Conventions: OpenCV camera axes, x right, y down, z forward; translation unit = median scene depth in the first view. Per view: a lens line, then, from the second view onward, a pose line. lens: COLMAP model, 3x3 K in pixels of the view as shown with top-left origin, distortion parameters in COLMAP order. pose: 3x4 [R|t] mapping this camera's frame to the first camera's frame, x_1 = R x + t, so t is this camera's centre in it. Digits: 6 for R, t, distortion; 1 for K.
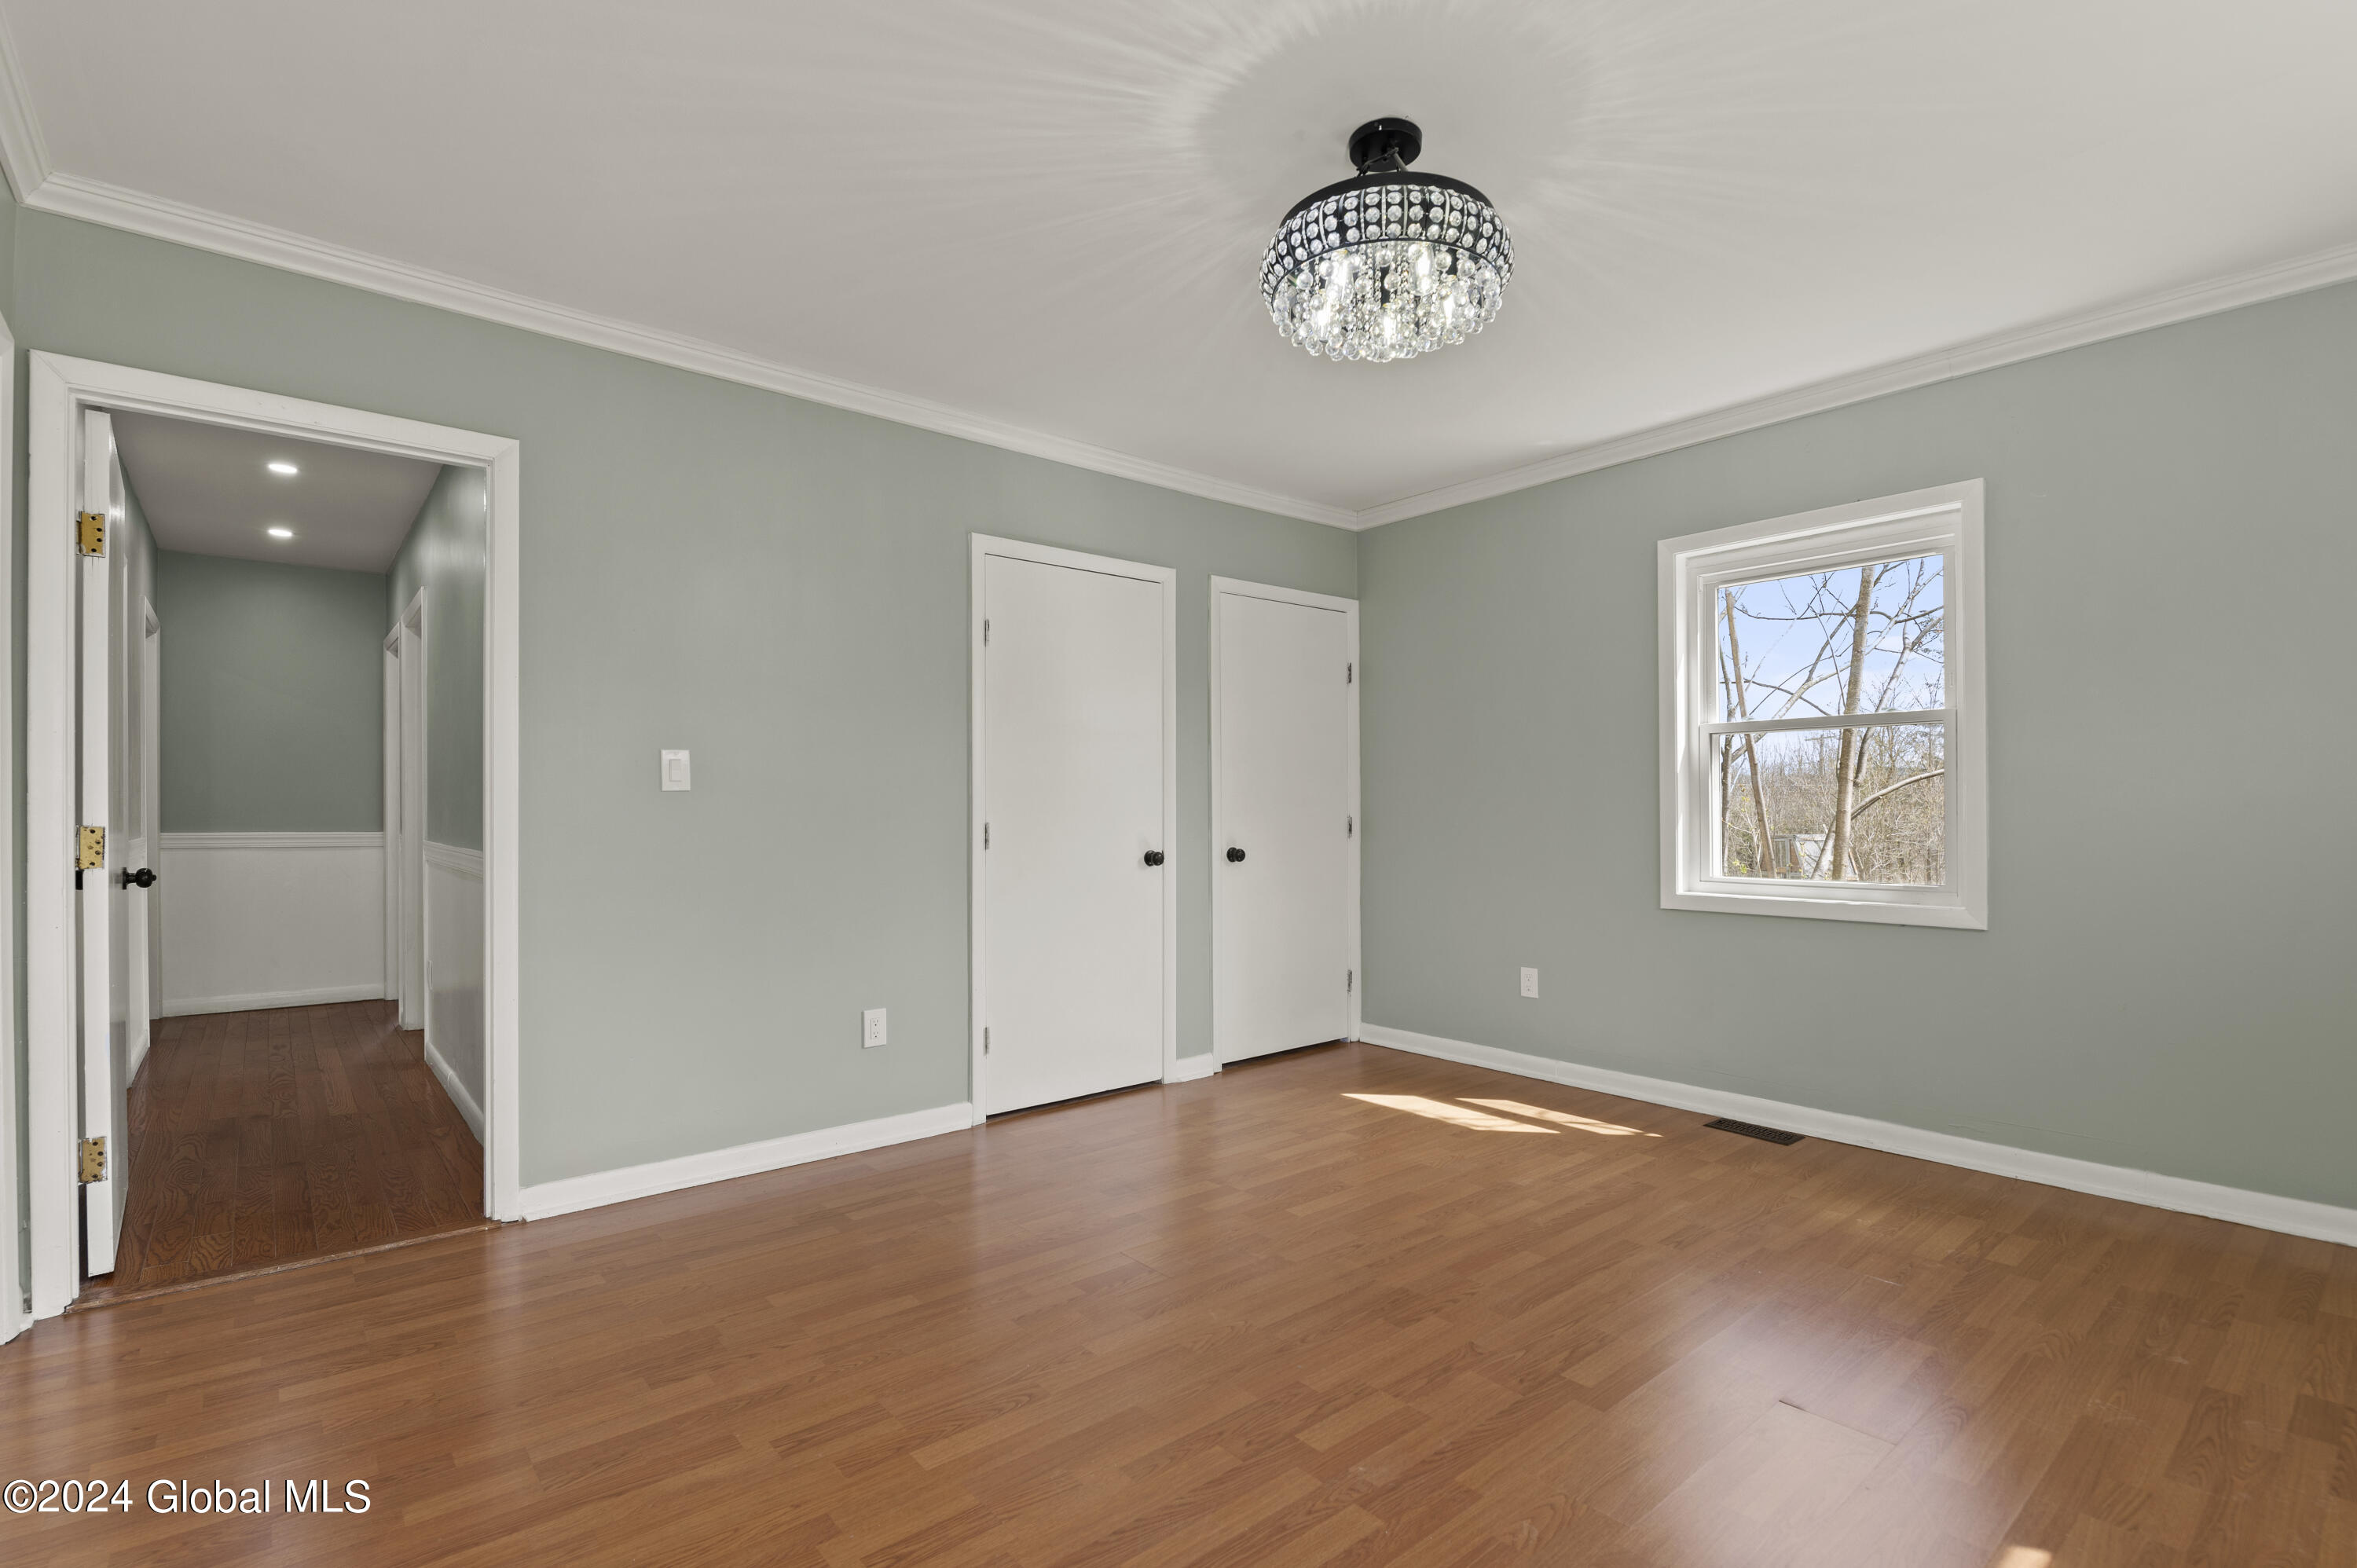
lens RADIAL K [[1097.6, 0, 1185.9], [0, 1097.6, 797.1], [0, 0, 1]] dist [0.002650, -0.009086]
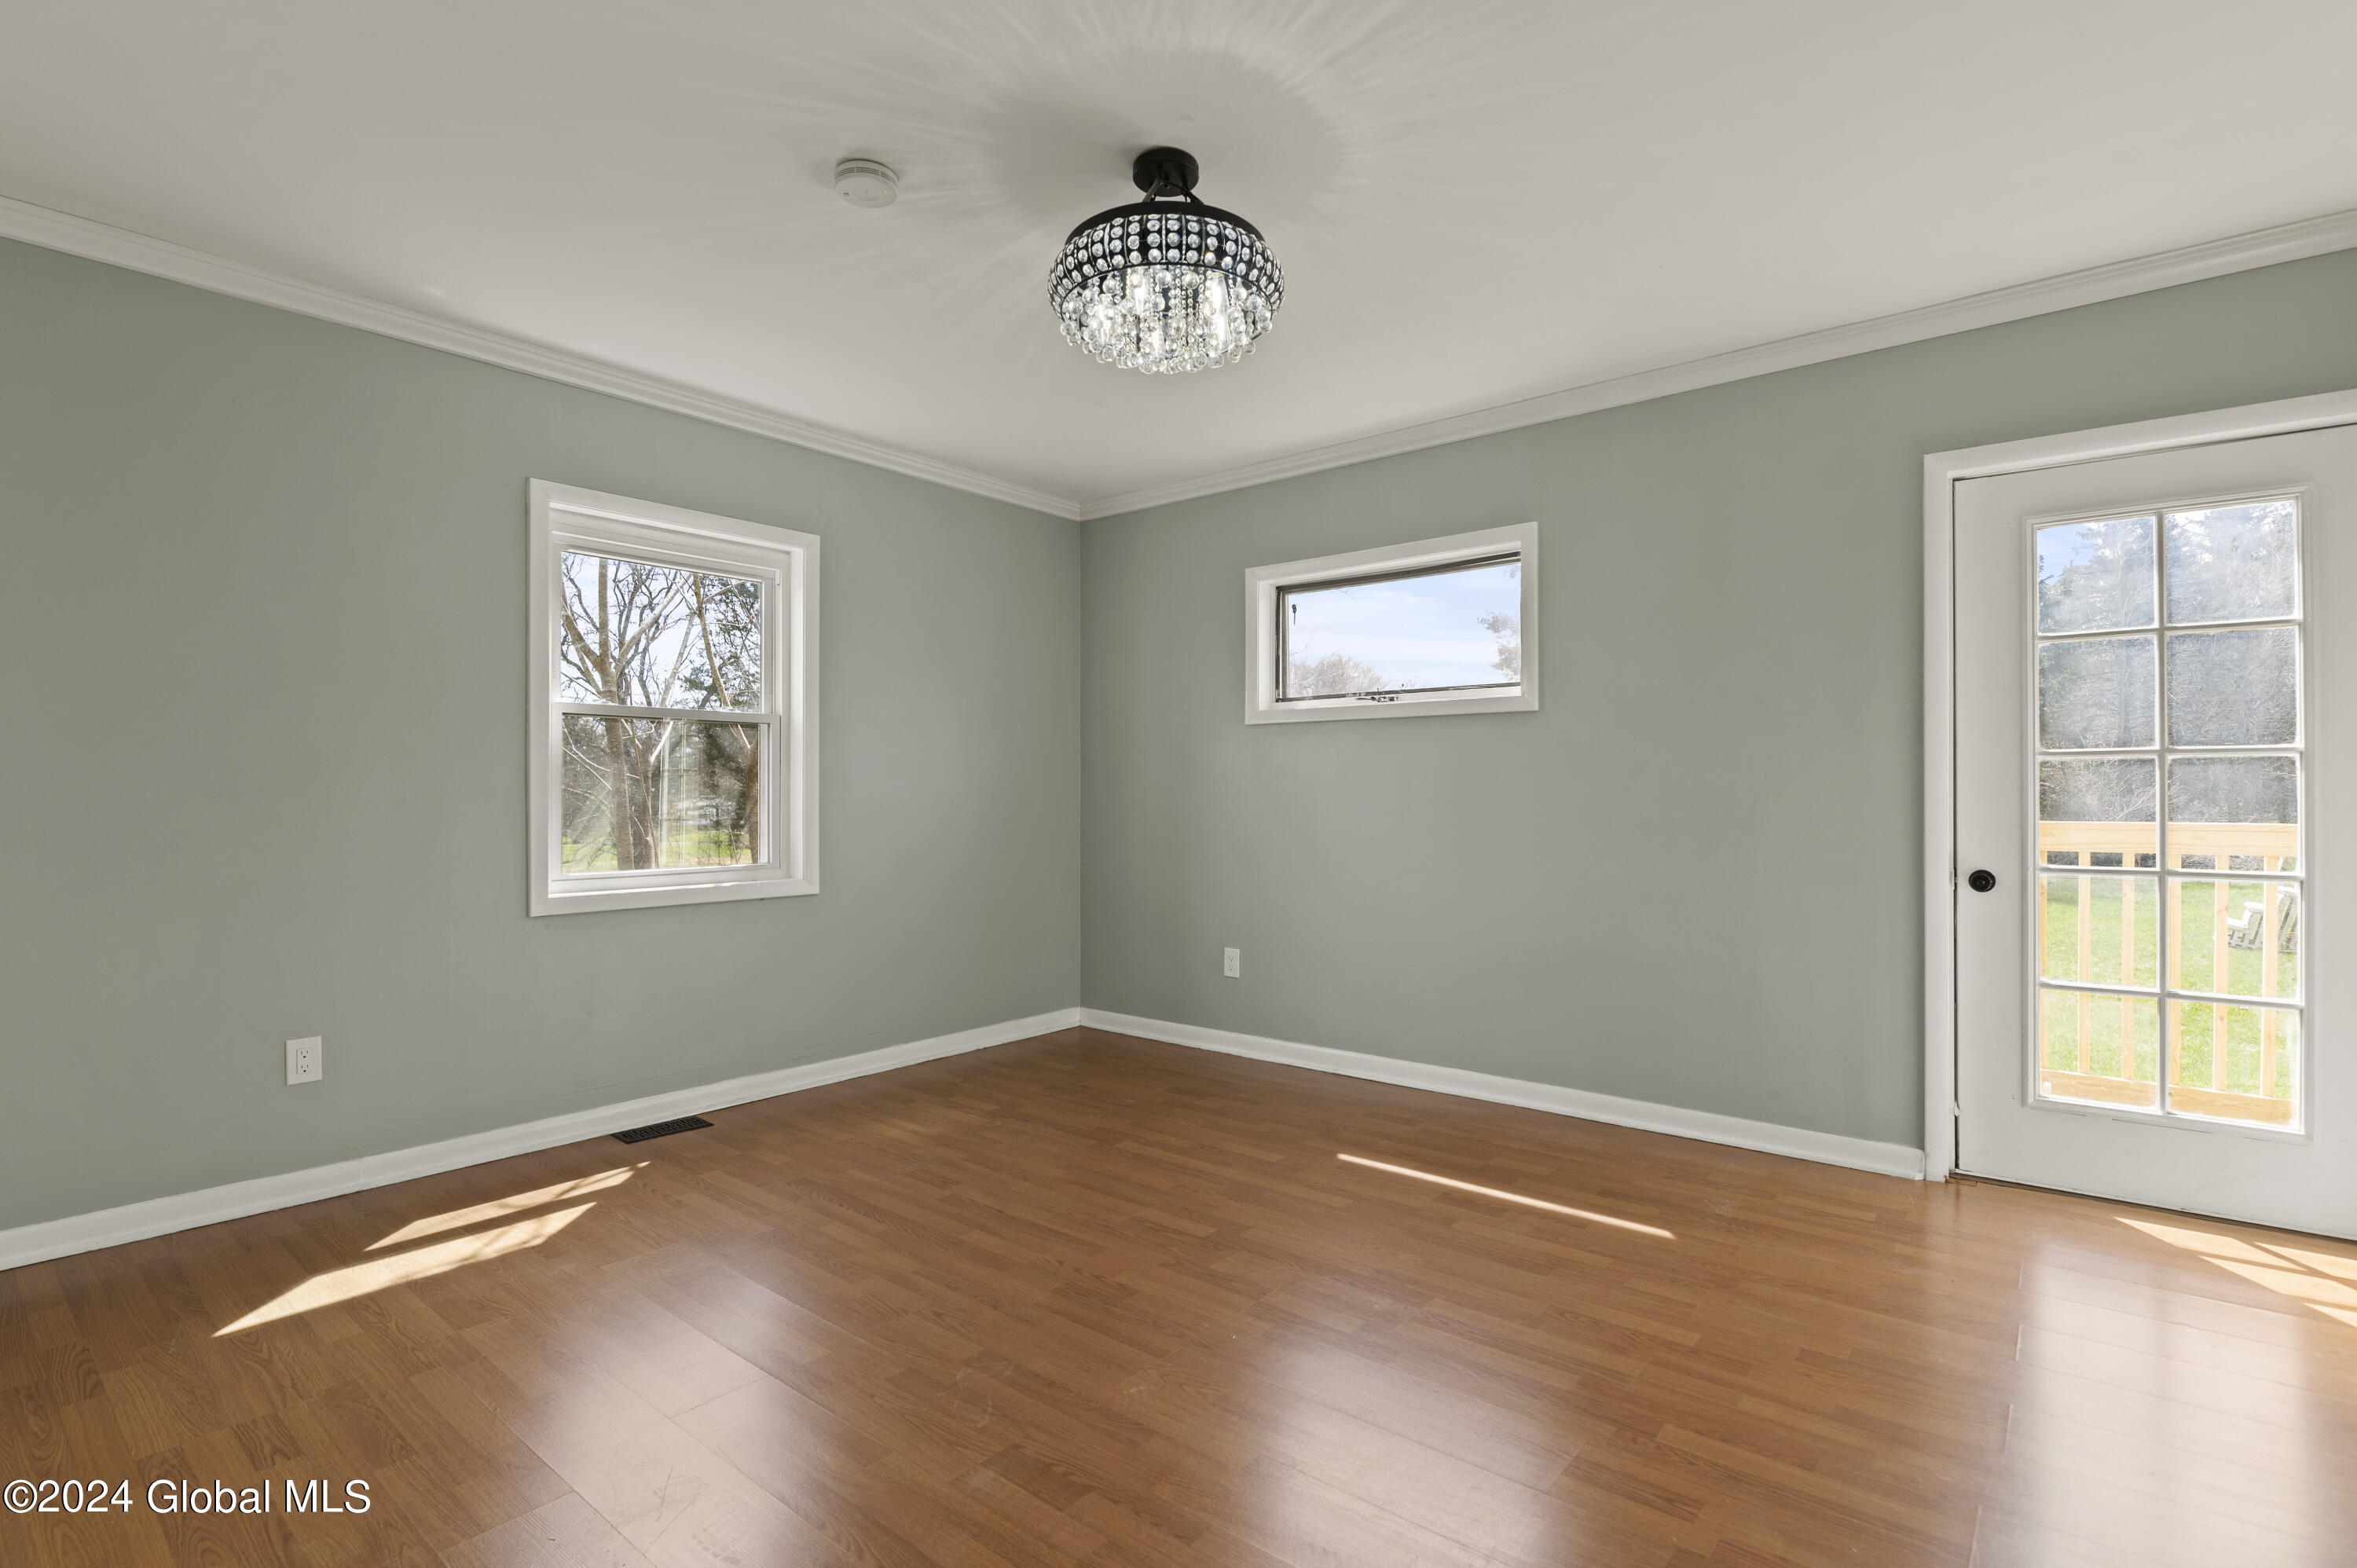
lens RADIAL K [[1097.6, 0, 1185.9], [0, 1097.6, 797.1], [0, 0, 1]] dist [0.002650, -0.009086]
pose [[-0.183641, 0.005388, 0.982979, -0.577968], [-0.005537, 0.999963, -0.006516, 0.015070], [-0.982978, -0.006640, -0.183604, 0.798555]]
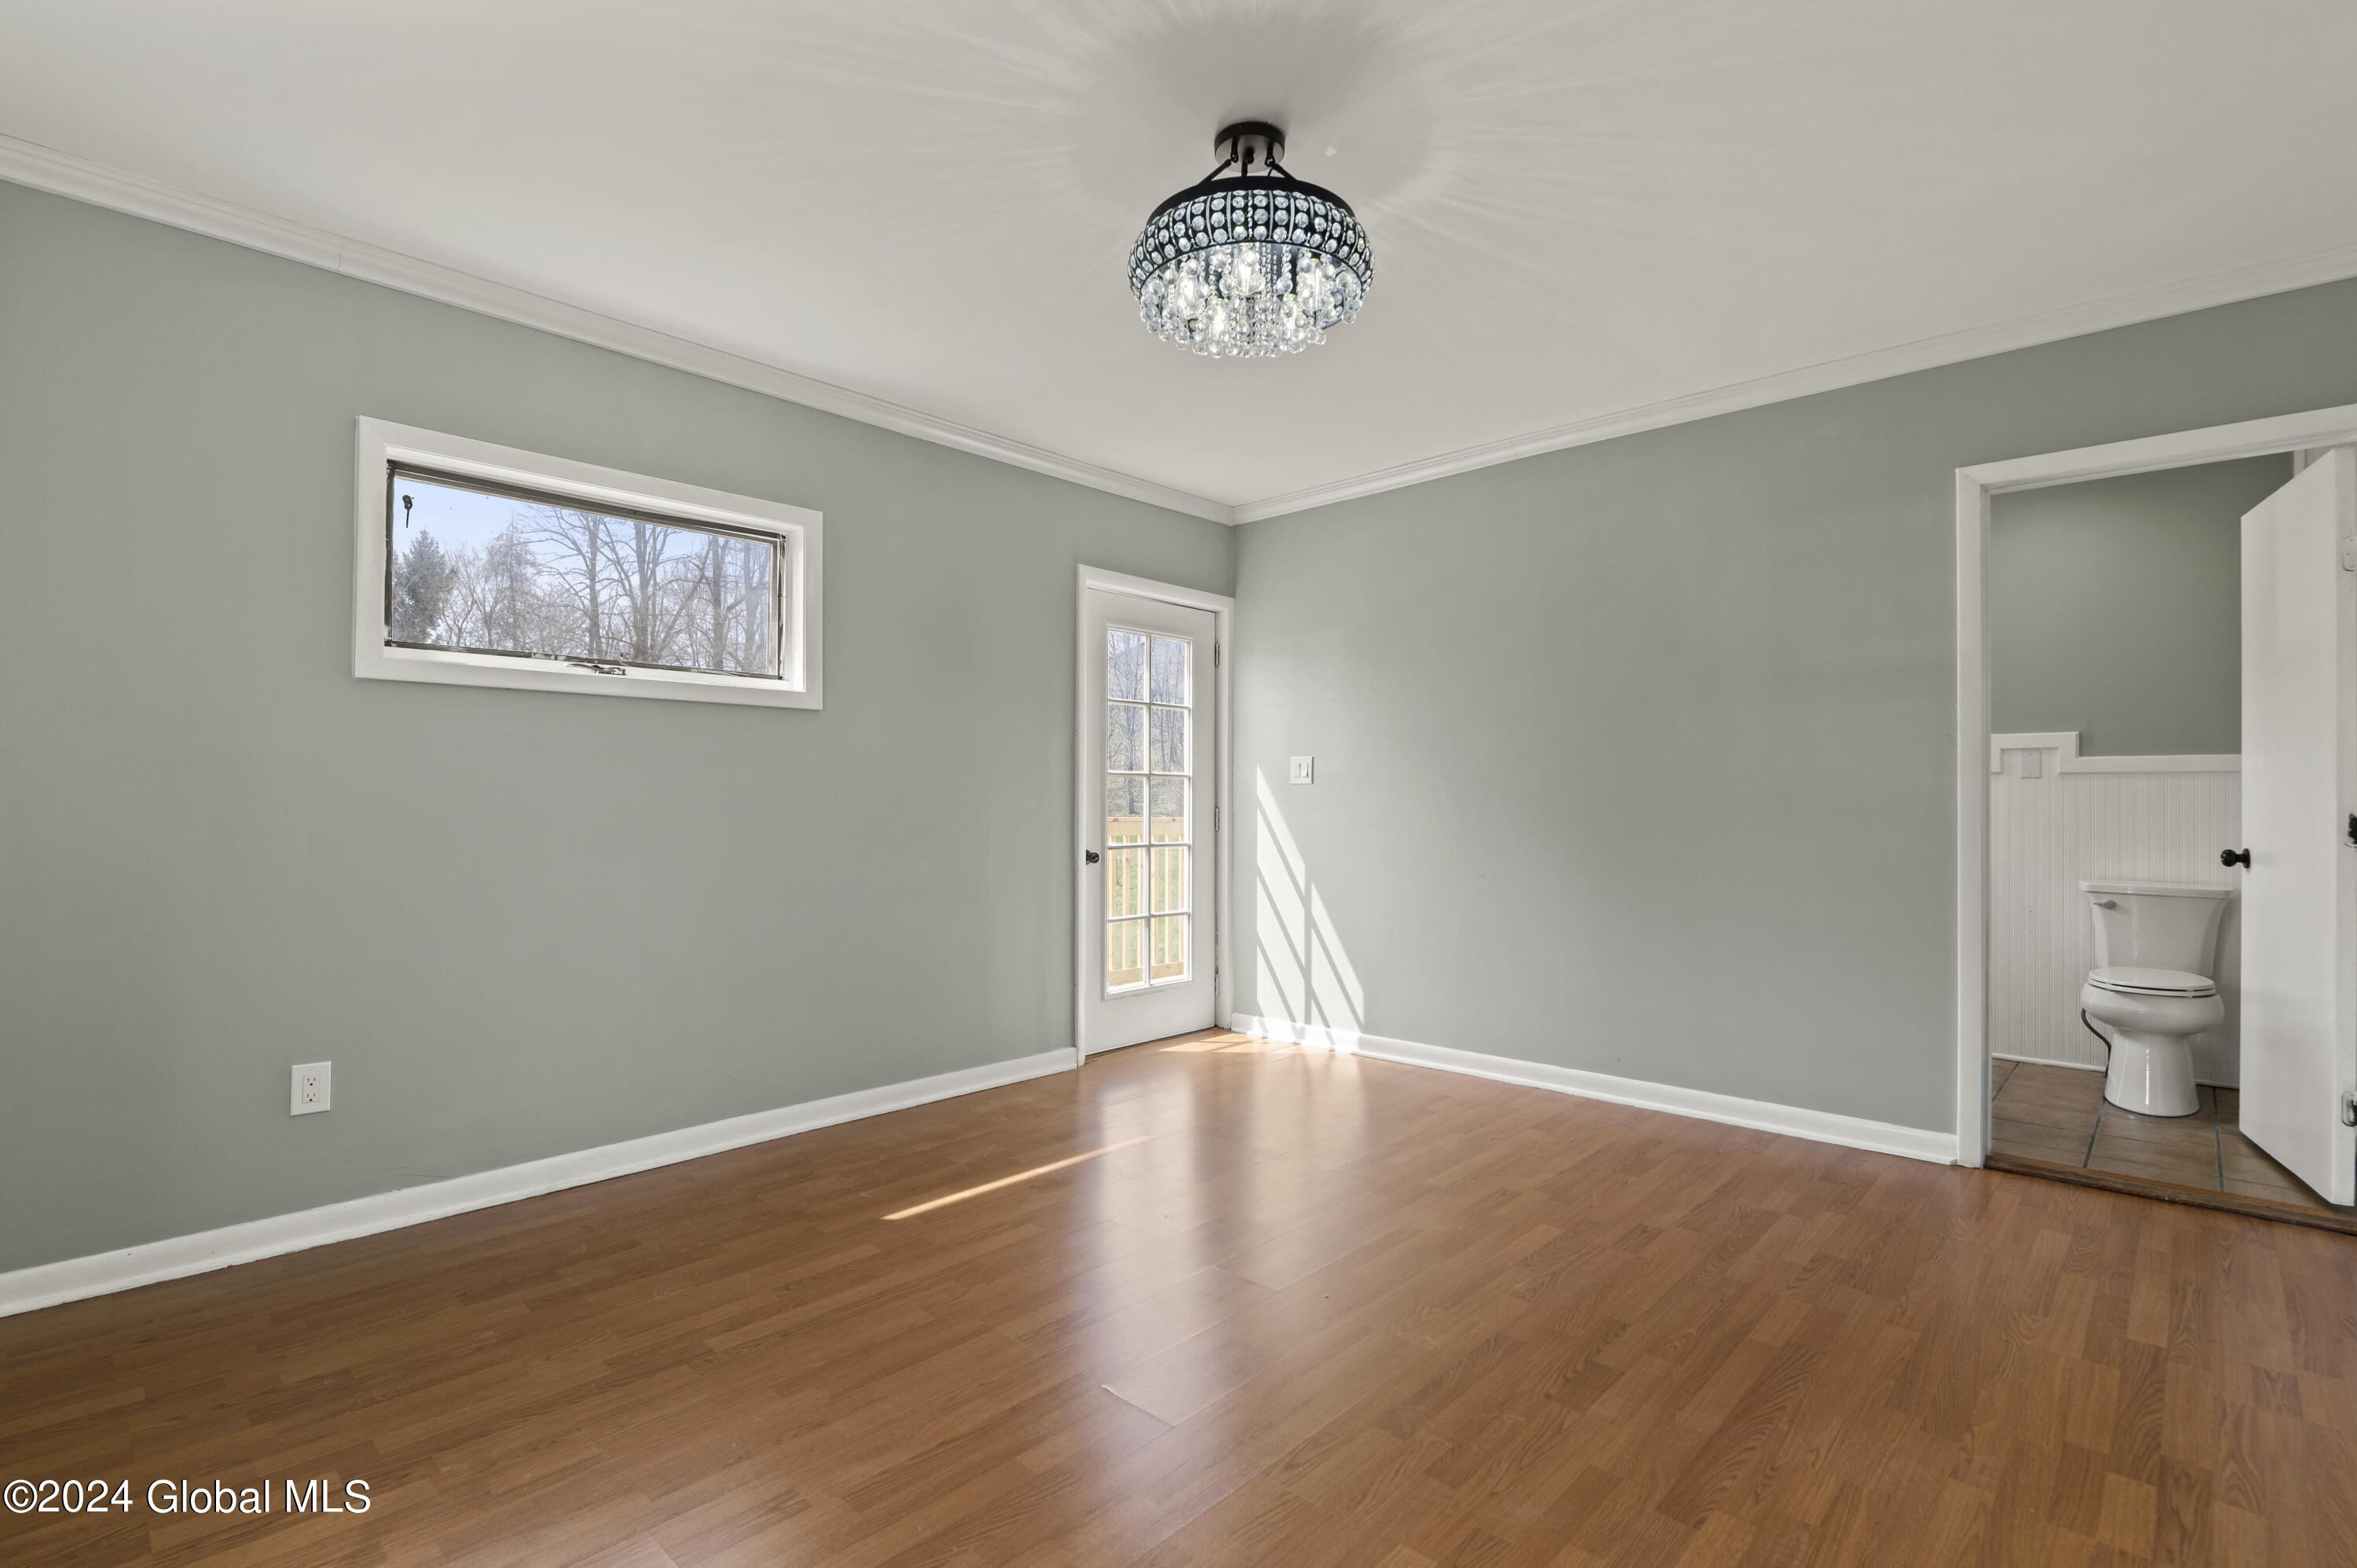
lens RADIAL K [[1097.6, 0, 1185.9], [0, 1097.6, 797.1], [0, 0, 1]] dist [0.002650, -0.009086]
pose [[-0.992056, 0.000111, -0.125799, 0.250755], [0.001280, 0.999957, -0.009209, 0.012536], [0.125793, -0.009297, -0.992013, 1.356455]]
